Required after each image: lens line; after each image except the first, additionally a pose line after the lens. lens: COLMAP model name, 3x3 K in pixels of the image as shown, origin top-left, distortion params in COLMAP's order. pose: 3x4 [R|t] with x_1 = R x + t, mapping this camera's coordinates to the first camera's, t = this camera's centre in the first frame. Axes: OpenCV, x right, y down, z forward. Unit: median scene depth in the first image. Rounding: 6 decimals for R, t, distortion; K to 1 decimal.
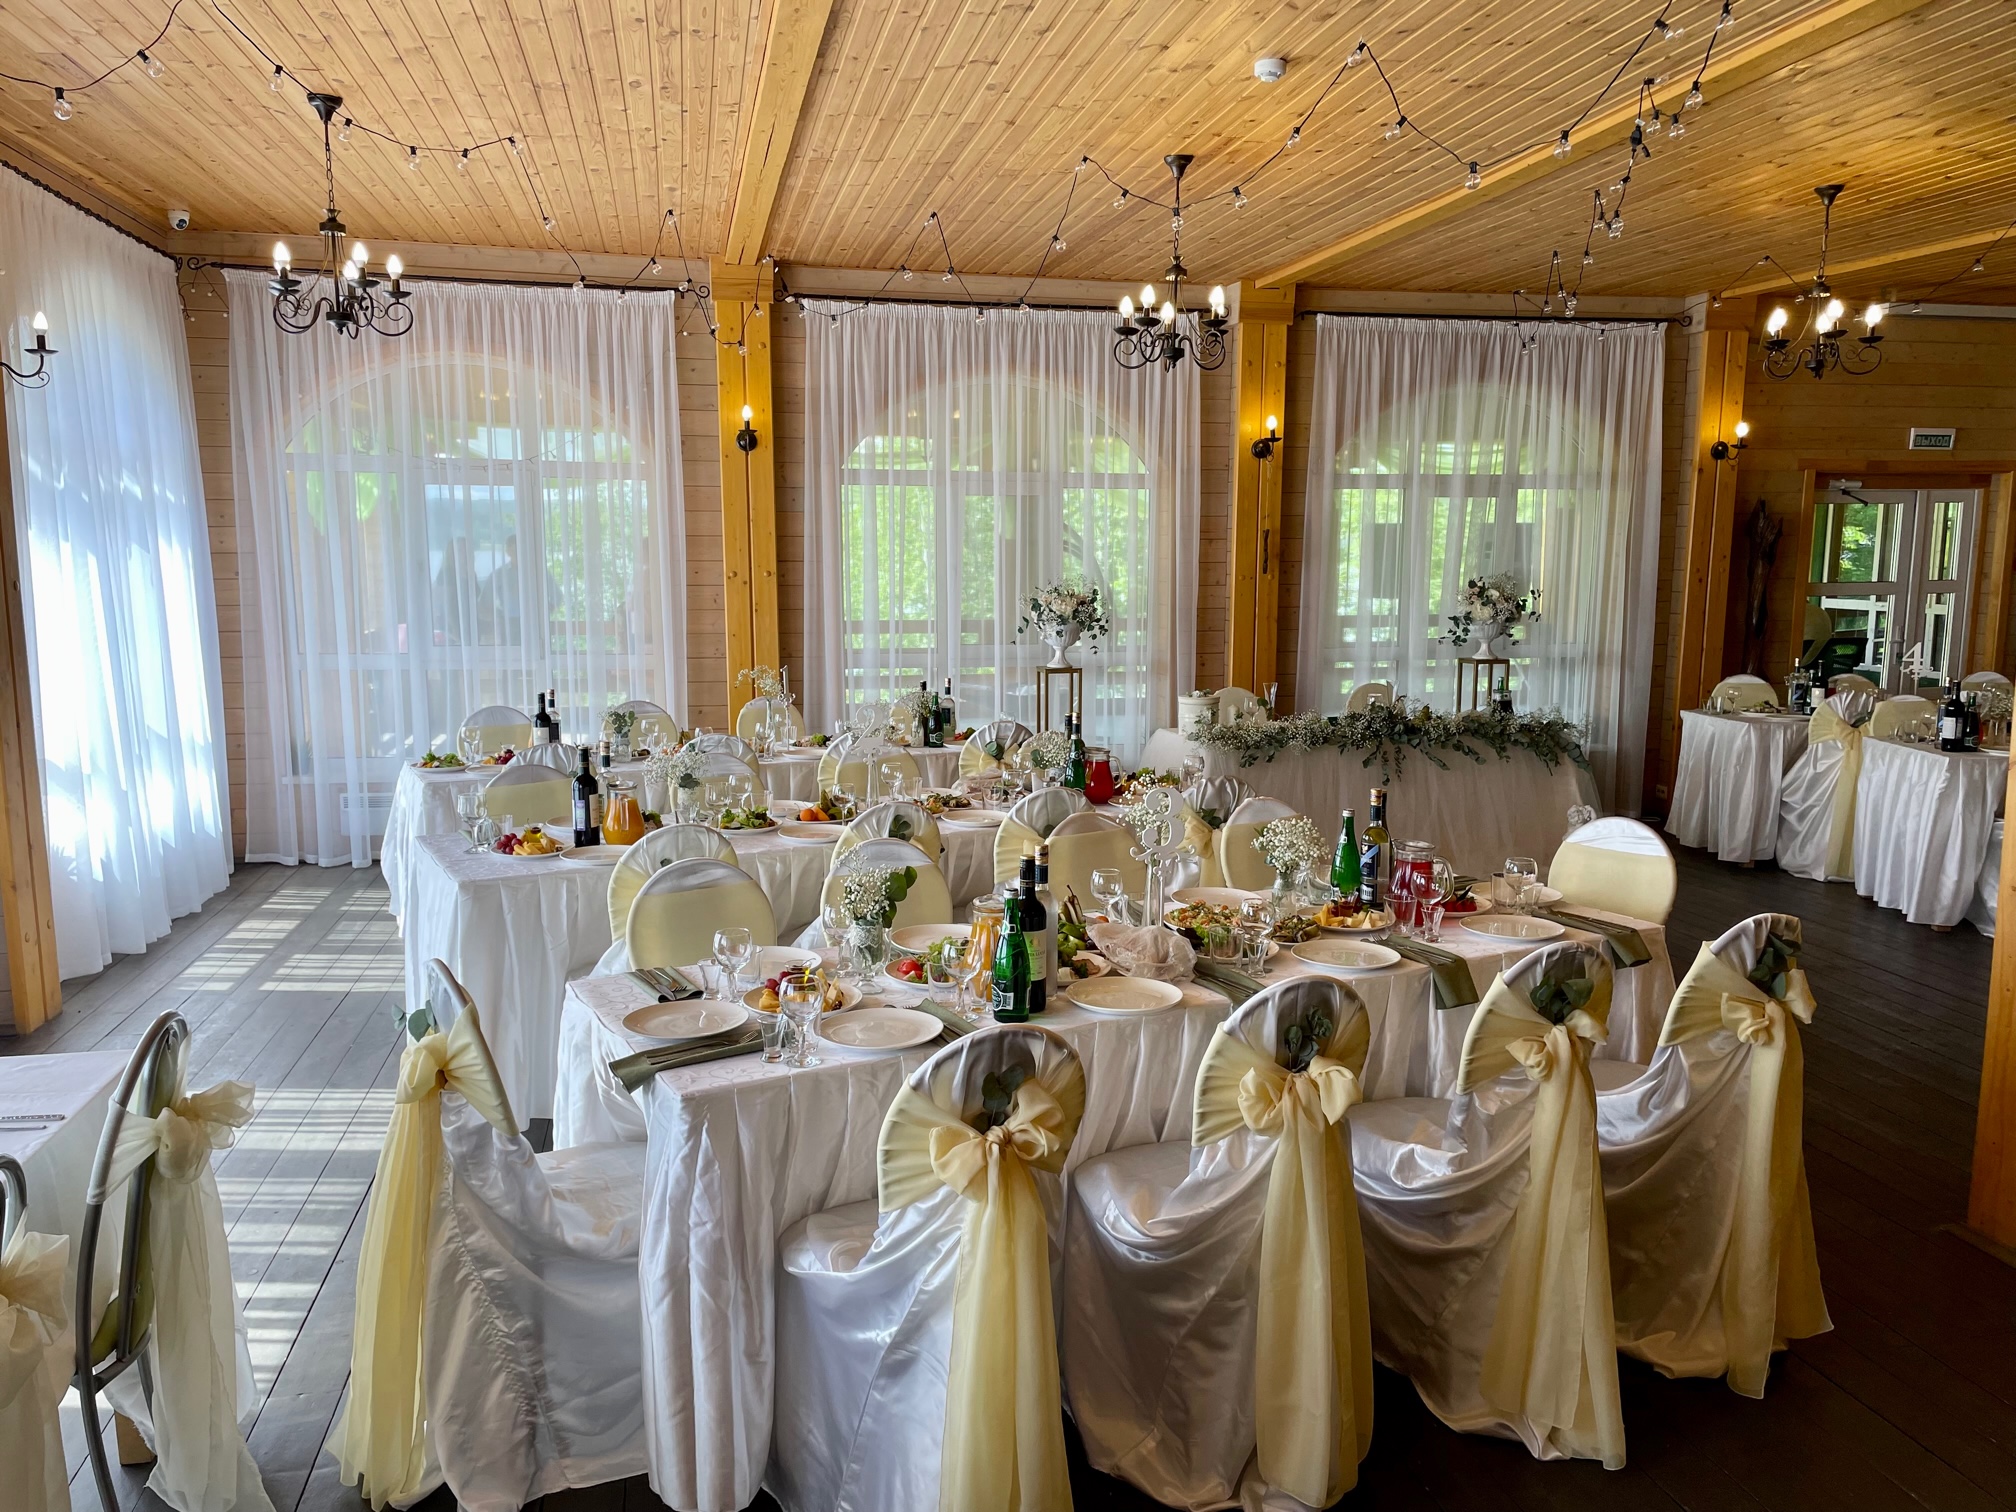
lens RADIAL K [[1565.8, 0, 1001.8], [0, 1565.8, 761.0], [0, 0, 1]] dist [0.079891, -0.090310]
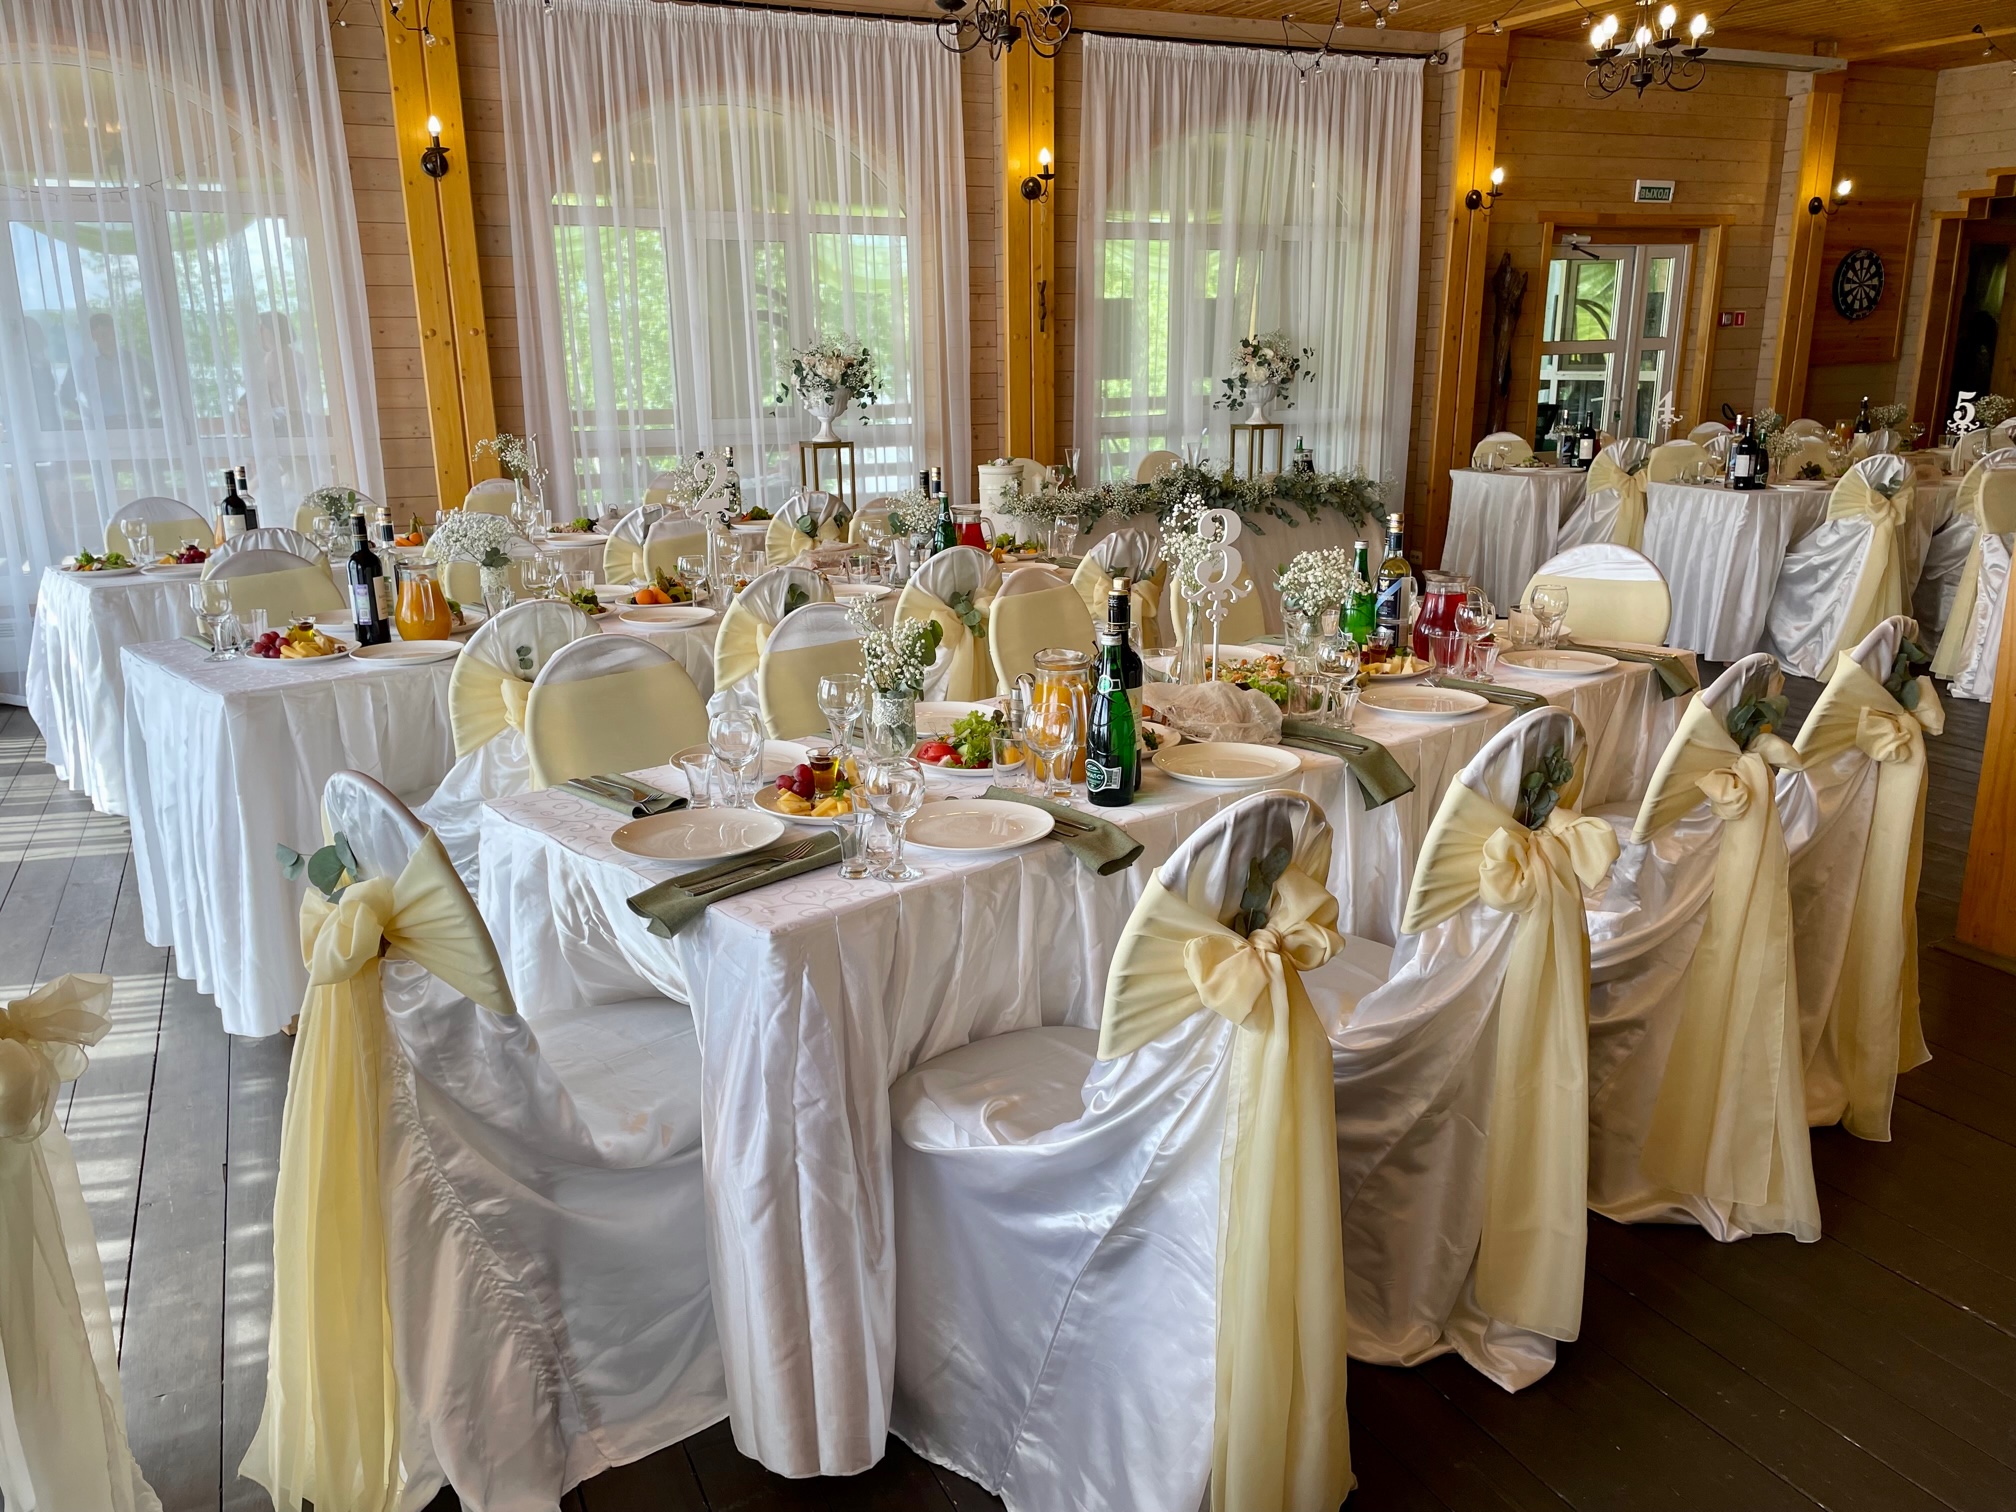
lens RADIAL K [[1565.8, 0, 1014.2], [0, 1565.8, 771.7], [0, 0, 1]] dist [0.079891, -0.090310]
pose [[0.971254, -0.074898, 0.225954, -0.133230], [0.046739, 0.990737, 0.127500, 0.029945], [-0.233410, -0.113275, 0.965758, 0.161121]]
